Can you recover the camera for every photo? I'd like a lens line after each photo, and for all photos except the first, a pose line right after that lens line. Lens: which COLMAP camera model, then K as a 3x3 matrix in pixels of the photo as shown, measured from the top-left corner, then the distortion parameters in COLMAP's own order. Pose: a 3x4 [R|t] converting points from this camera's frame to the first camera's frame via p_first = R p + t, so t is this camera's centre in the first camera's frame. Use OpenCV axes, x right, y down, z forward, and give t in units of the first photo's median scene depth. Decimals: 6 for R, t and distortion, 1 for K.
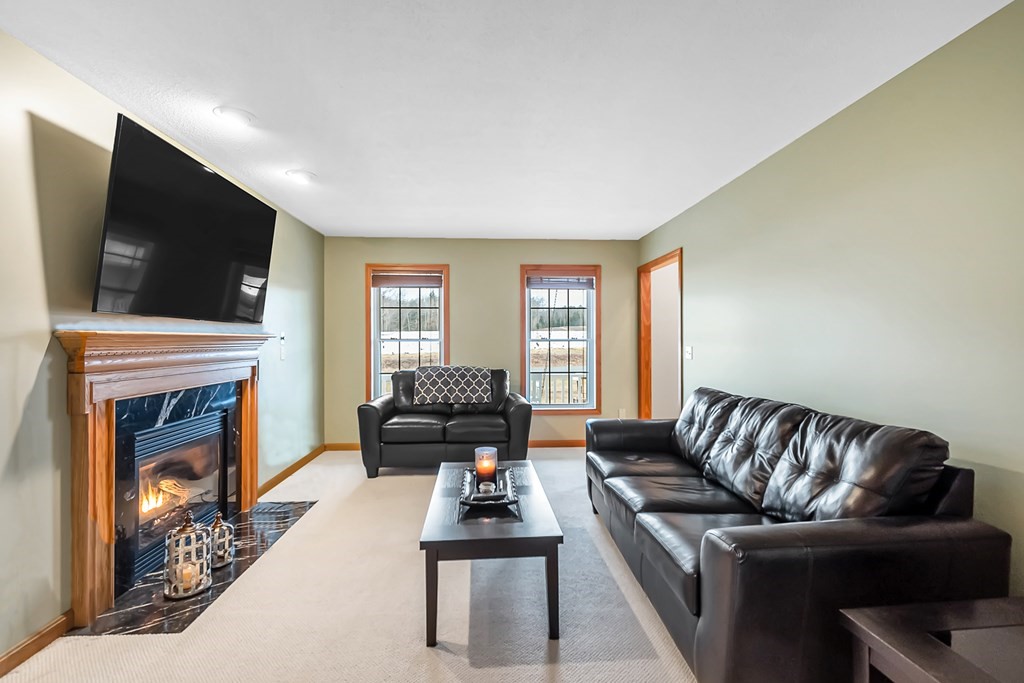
lens RADIAL K [[458.7, 0, 517.1], [0, 458.7, 337.5], [0, 0, 1]] dist [0.000896, -0.000025]
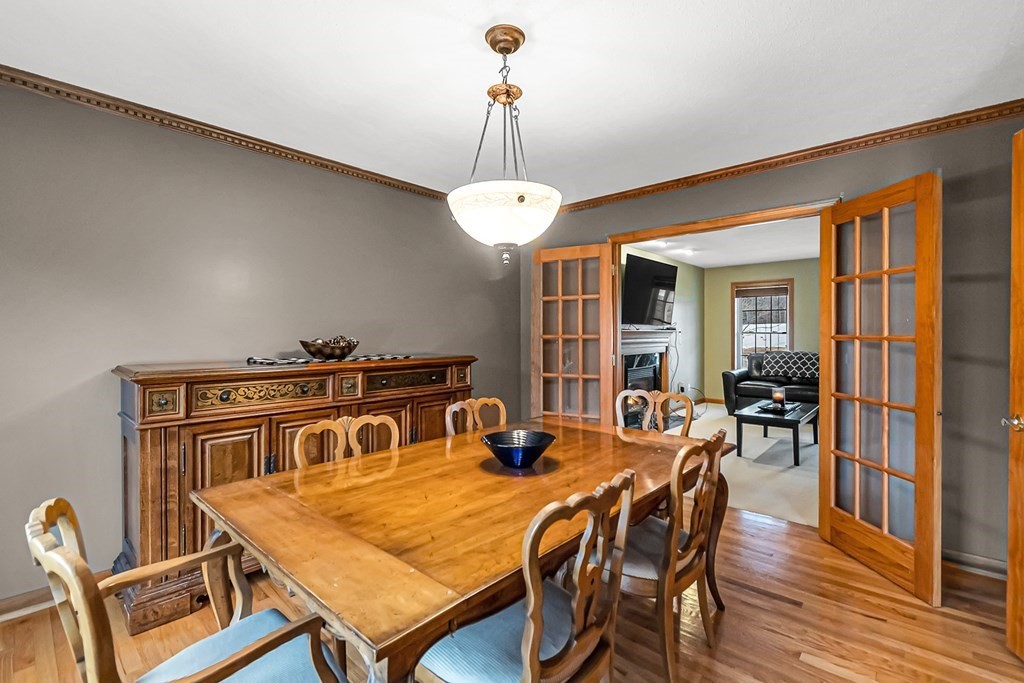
lens RADIAL K [[465.1, 0, 514.5], [0, 465.1, 335.4], [0, 0, 1]] dist [-0.000323, -0.000030]
pose [[0.691639, 0.003684, -0.722234, 0.317088], [0.004481, 0.999946, 0.009393, -0.004533], [0.722230, -0.009733, 0.691585, -0.648960]]
